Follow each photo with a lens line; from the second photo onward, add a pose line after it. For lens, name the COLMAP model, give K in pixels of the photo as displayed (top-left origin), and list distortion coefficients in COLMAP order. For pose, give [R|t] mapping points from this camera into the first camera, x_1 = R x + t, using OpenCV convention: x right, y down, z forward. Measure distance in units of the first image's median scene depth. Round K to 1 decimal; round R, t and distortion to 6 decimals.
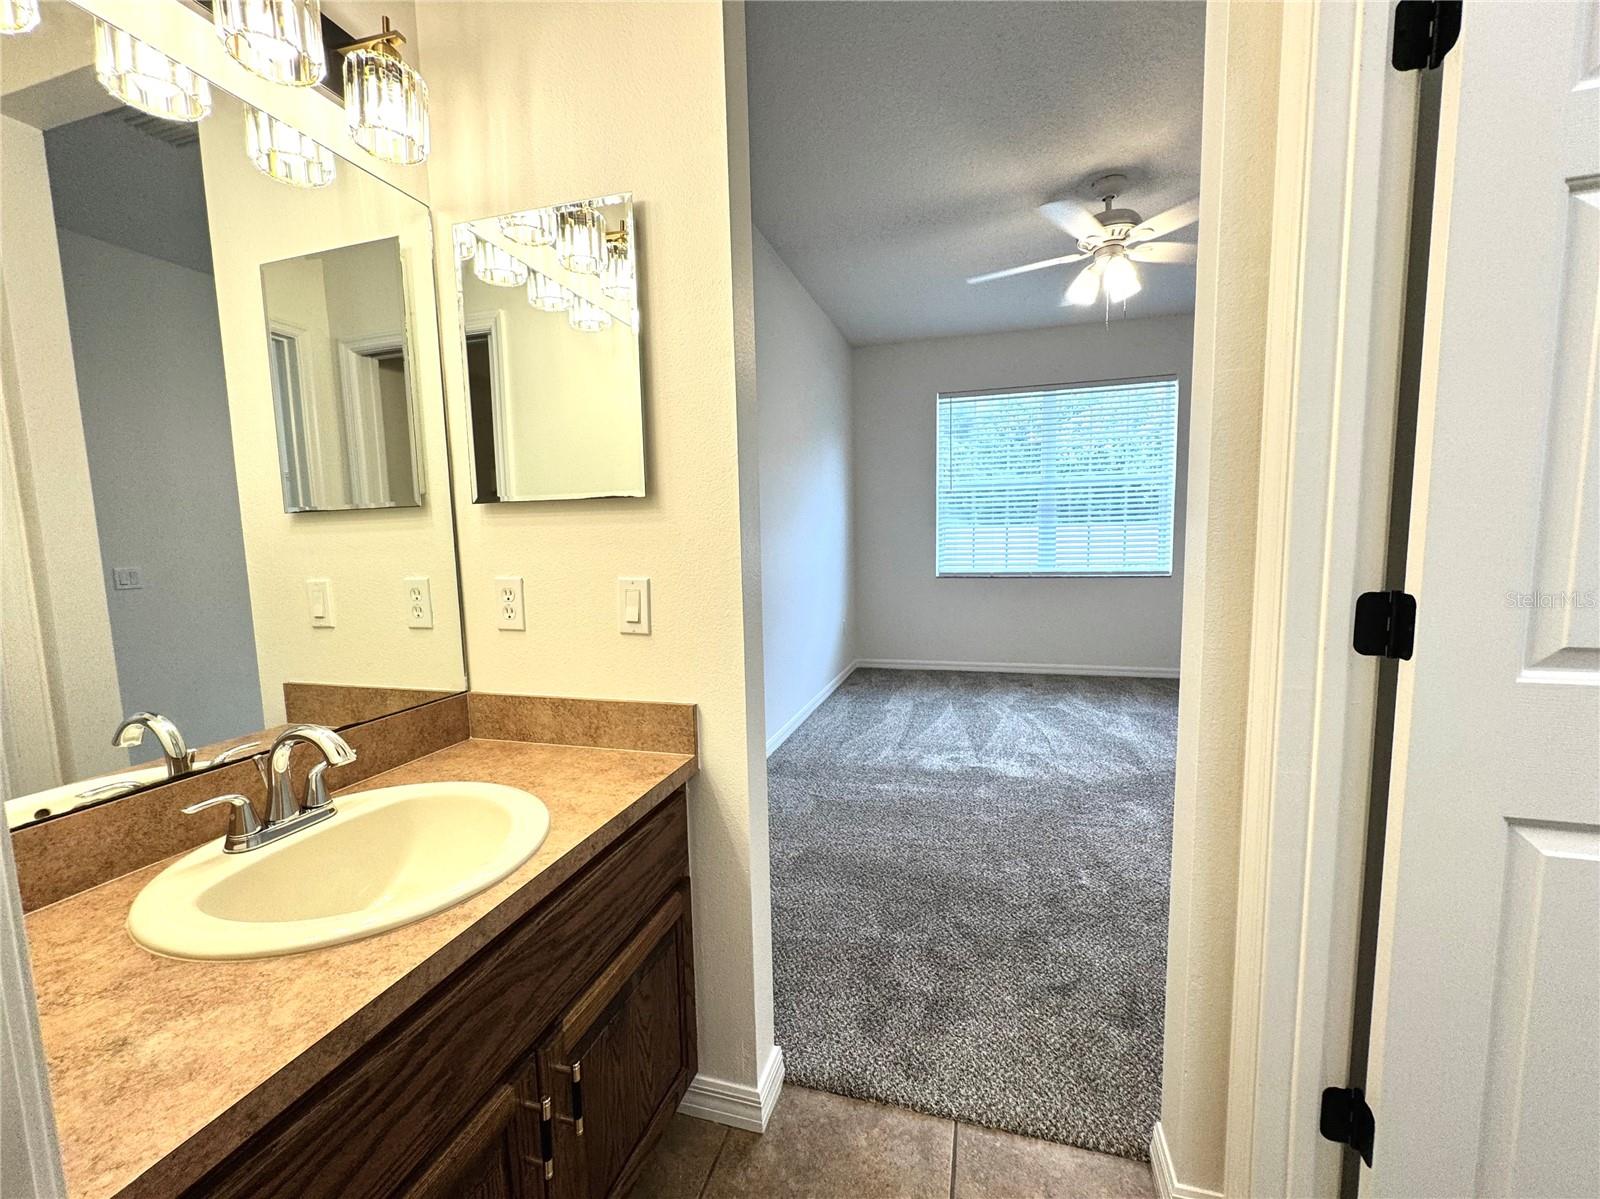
lens RADIAL K [[638.6, 0, 811.1], [0, 638.6, 602.9], [0, 0, 1]] dist [-0.003459, 0.000318]
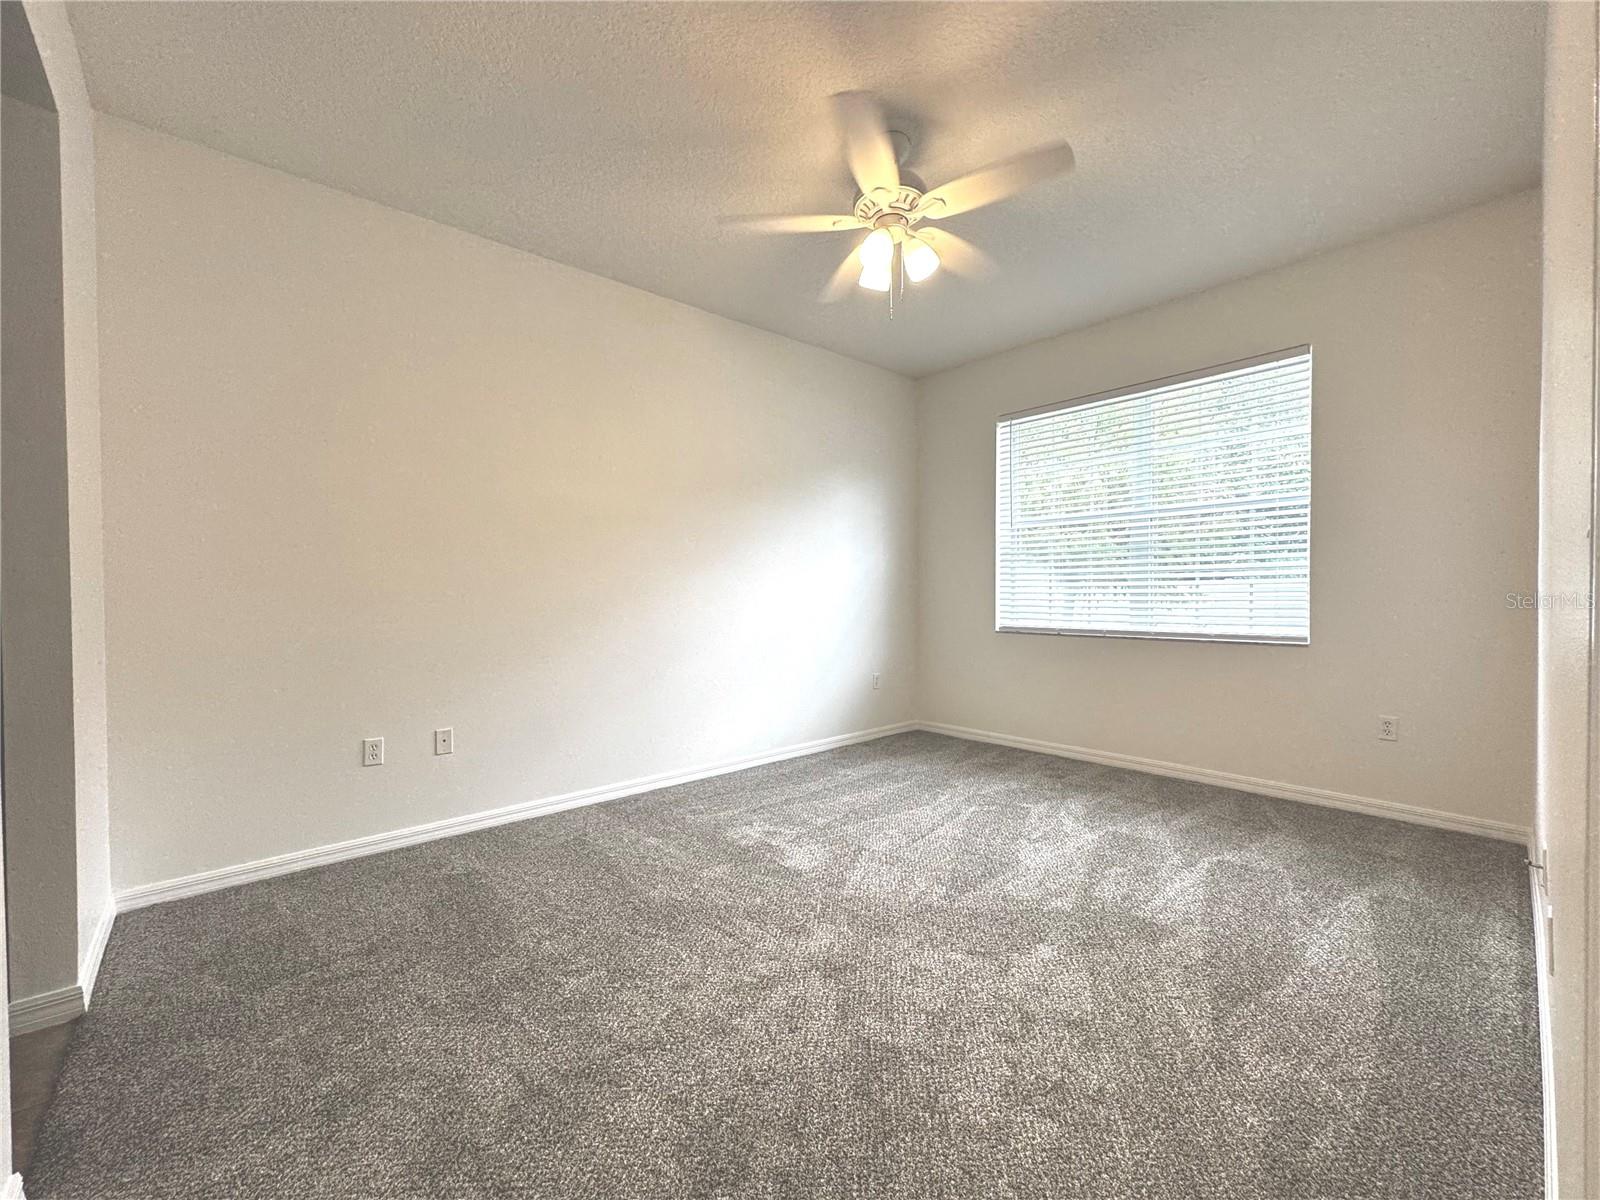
lens RADIAL K [[638.6, 0, 793.8], [0, 638.6, 601.5], [0, 0, 1]] dist [-0.003459, 0.000318]
pose [[0.848187, 0.021477, -0.529262, 0.614588], [-0.064677, 0.995901, -0.063237, -0.014244], [0.525734, 0.087868, 0.846099, 0.220676]]
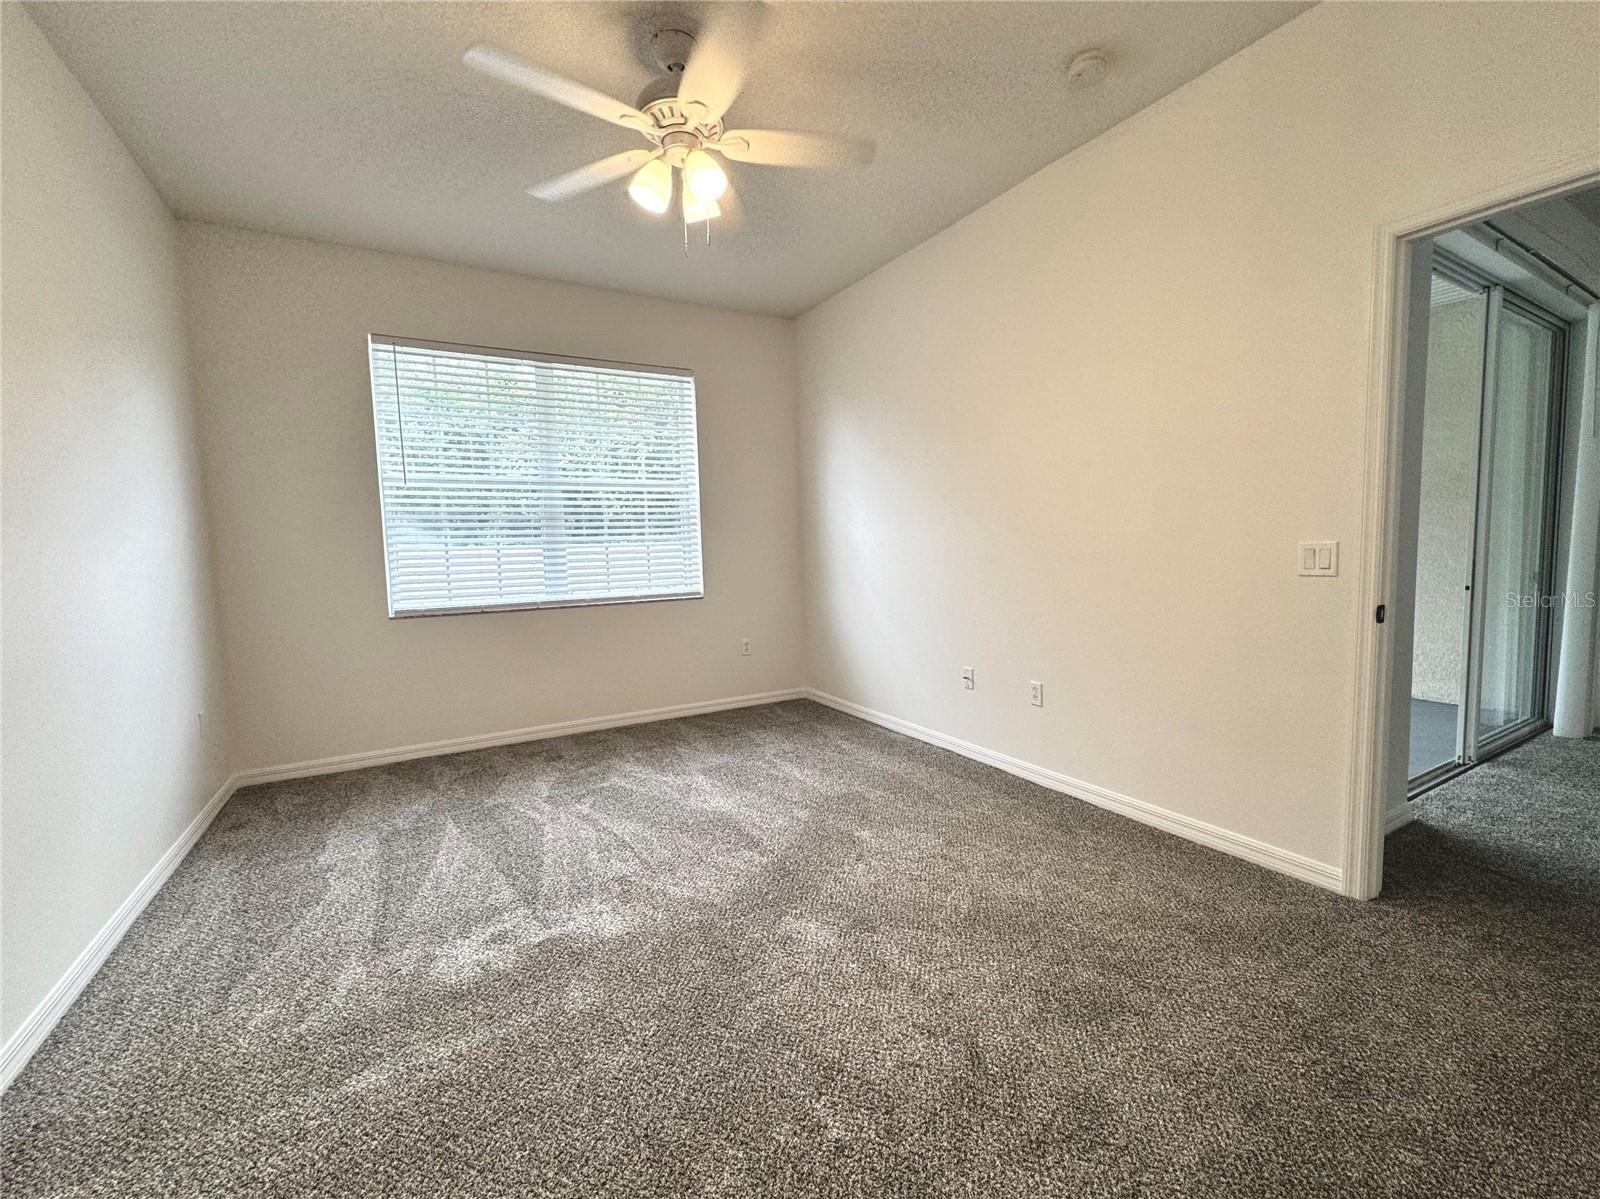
lens RADIAL K [[676.5, 0, 830.5], [0, 676.5, 602.5], [0, 0, 1]] dist [-0.000743, 0.000222]
pose [[0.682420, -0.058189, 0.728641, 0.005162], [0.089059, 0.996019, -0.003868, -0.020183], [-0.725515, 0.067531, 0.684885, 0.310448]]
